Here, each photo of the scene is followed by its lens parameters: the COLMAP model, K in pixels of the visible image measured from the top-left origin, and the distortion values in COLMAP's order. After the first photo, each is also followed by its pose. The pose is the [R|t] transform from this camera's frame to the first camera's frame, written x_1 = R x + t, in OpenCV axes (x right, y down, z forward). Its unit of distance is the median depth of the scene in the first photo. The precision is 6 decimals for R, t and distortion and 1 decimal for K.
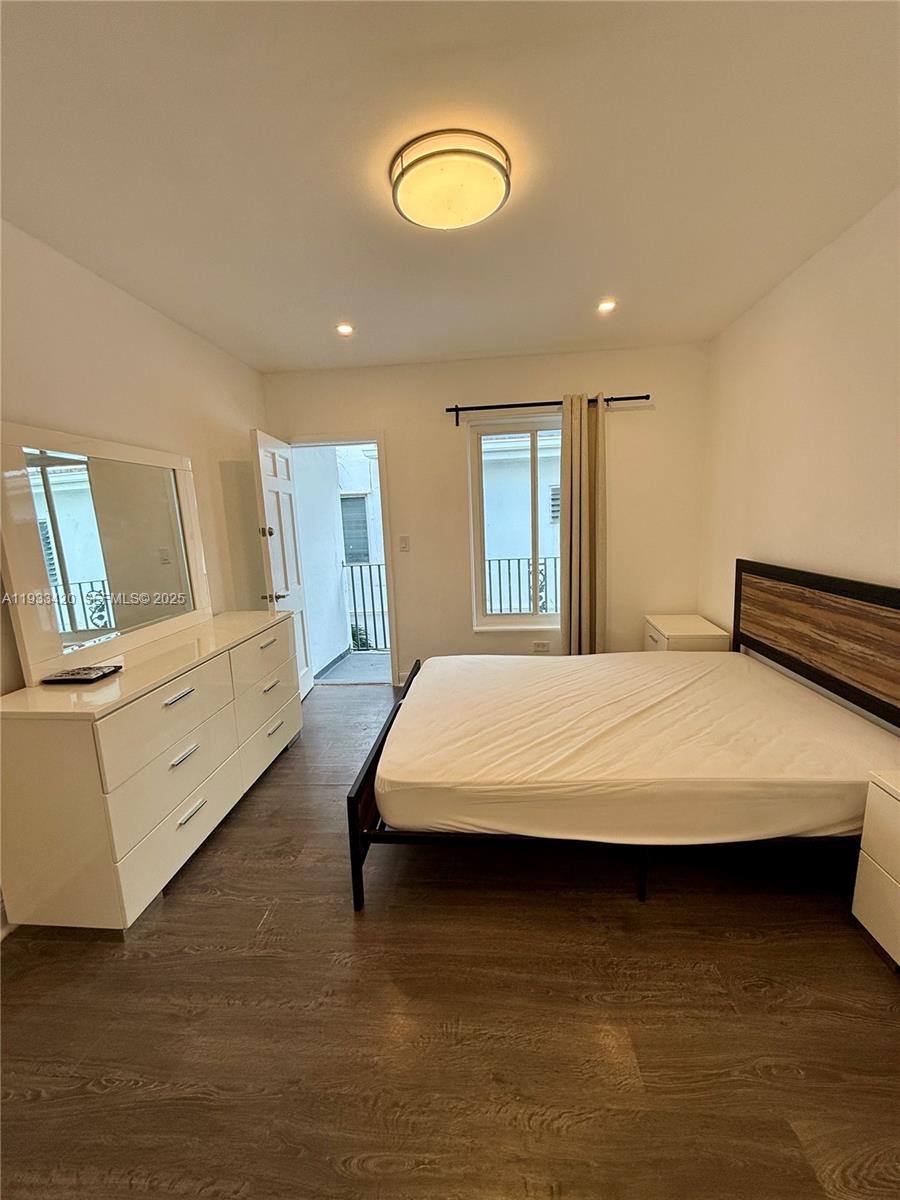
lens RADIAL K [[474.5, 0, 451.2], [0, 474.5, 597.5], [0, 0, 1]] dist [0.001384, -0.000289]
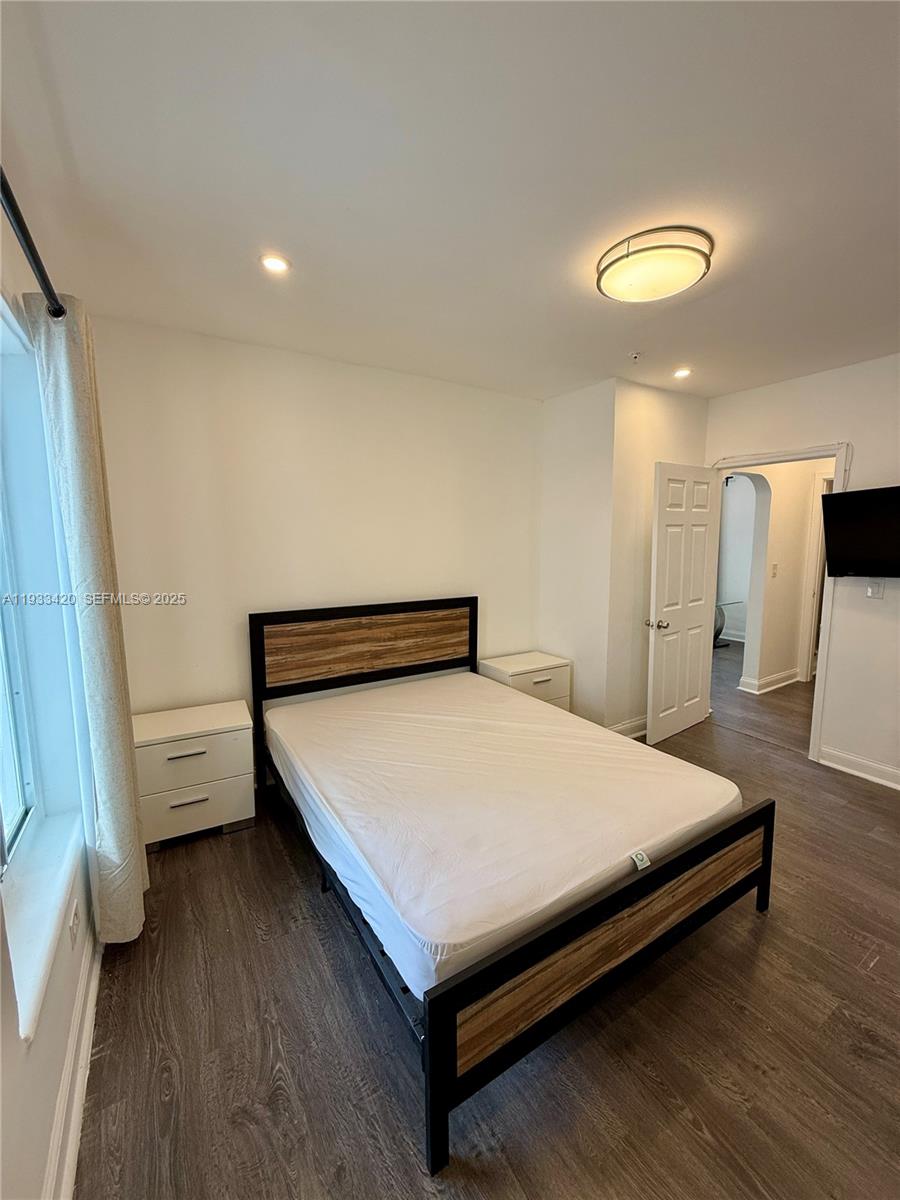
lens RADIAL K [[474.5, 0, 452.6], [0, 474.5, 596.8], [0, 0, 1]] dist [0.001384, -0.000289]
pose [[-0.591844, -0.059310, 0.803868, -0.471319], [0.164626, 0.967374, 0.192578, -0.293877], [-0.789062, 0.246314, -0.562770, 1.559245]]
